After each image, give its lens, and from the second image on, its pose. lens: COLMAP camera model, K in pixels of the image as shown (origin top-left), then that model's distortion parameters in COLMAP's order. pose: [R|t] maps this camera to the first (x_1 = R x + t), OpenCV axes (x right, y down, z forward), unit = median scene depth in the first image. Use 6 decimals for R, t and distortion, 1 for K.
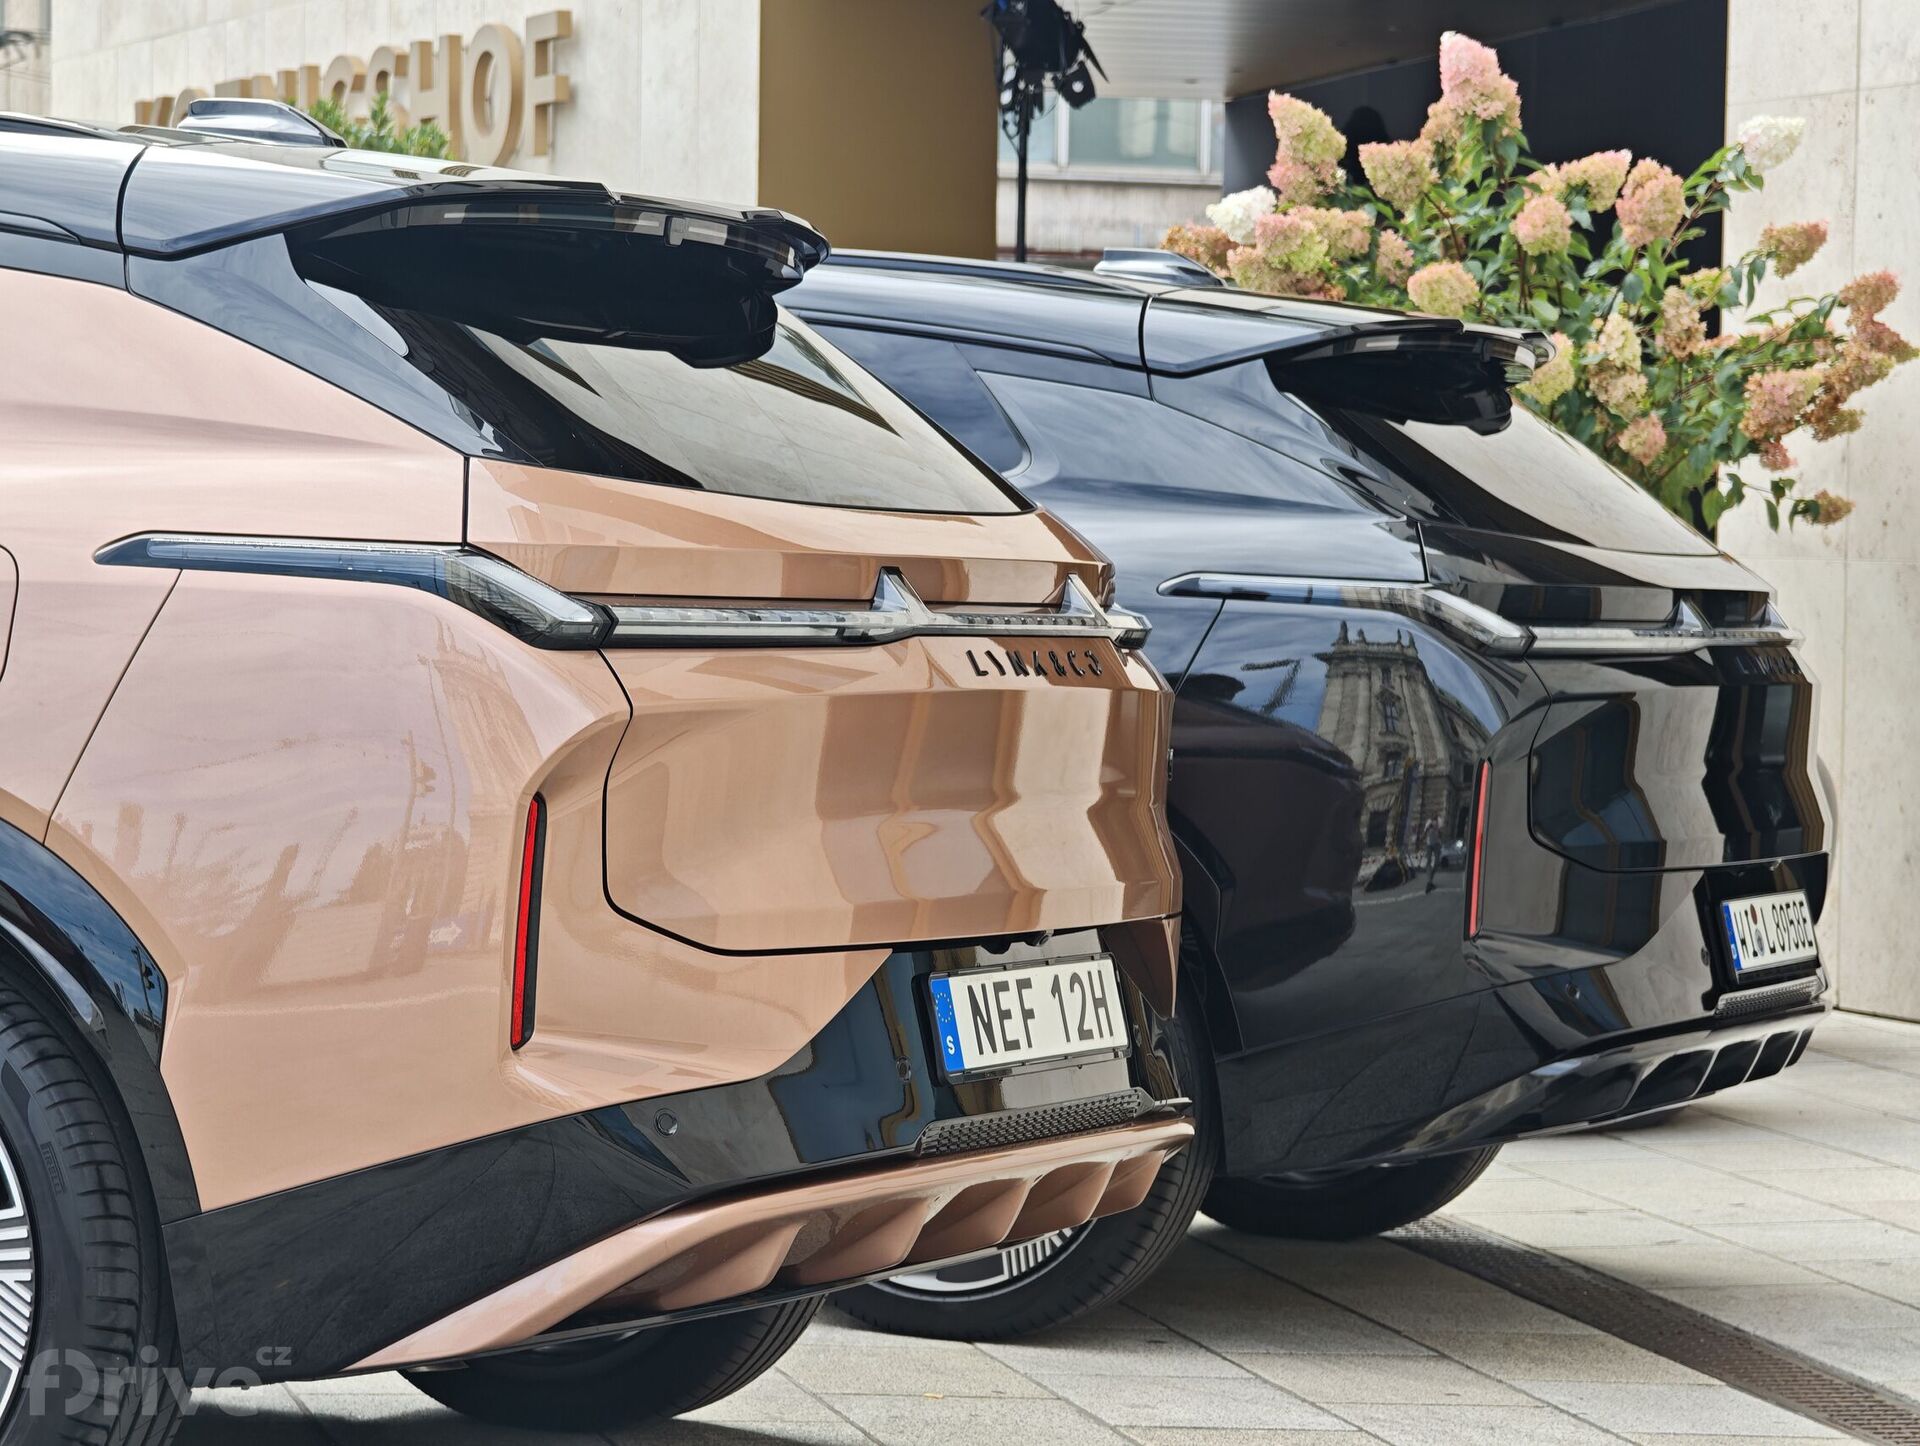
lens RADIAL K [[6055.9, 0, 960.0], [0, 6055.9, 723.0], [0, 0, 1]] dist [0.240890, -0.773364]
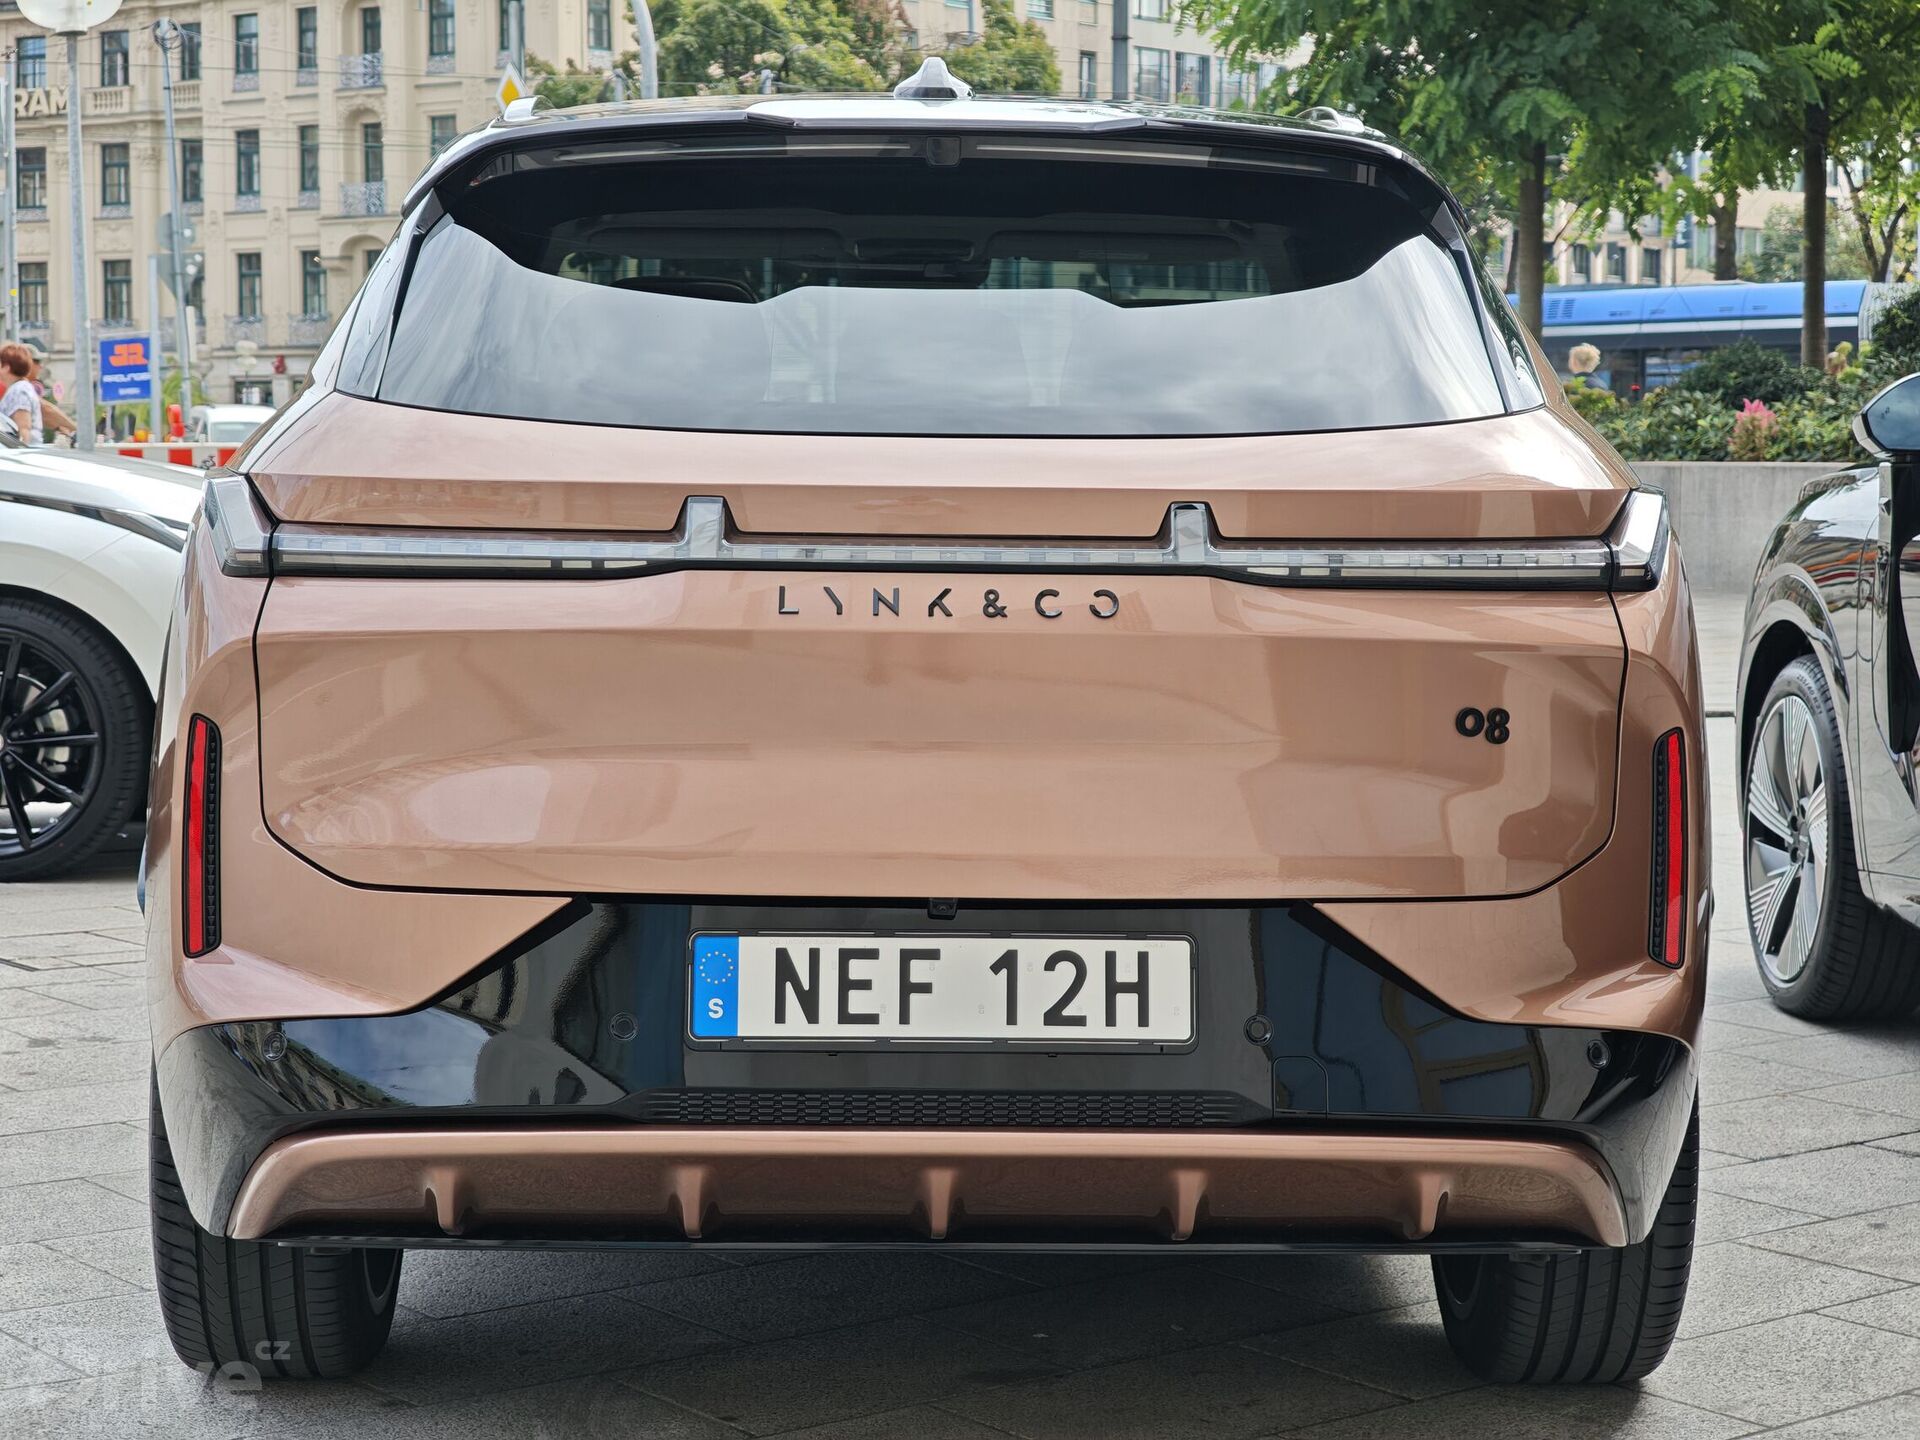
lens RADIAL K [[3871.8, 0, 960.0], [0, 3871.8, 720.0], [0, 0, 1]] dist [0.272707, -2.226704]
pose [[0.482459, 0.042453, -0.874889, 0.528663], [-0.025642, 0.999081, 0.034338, -0.012607], [0.875543, 0.005867, 0.483104, 0.730397]]
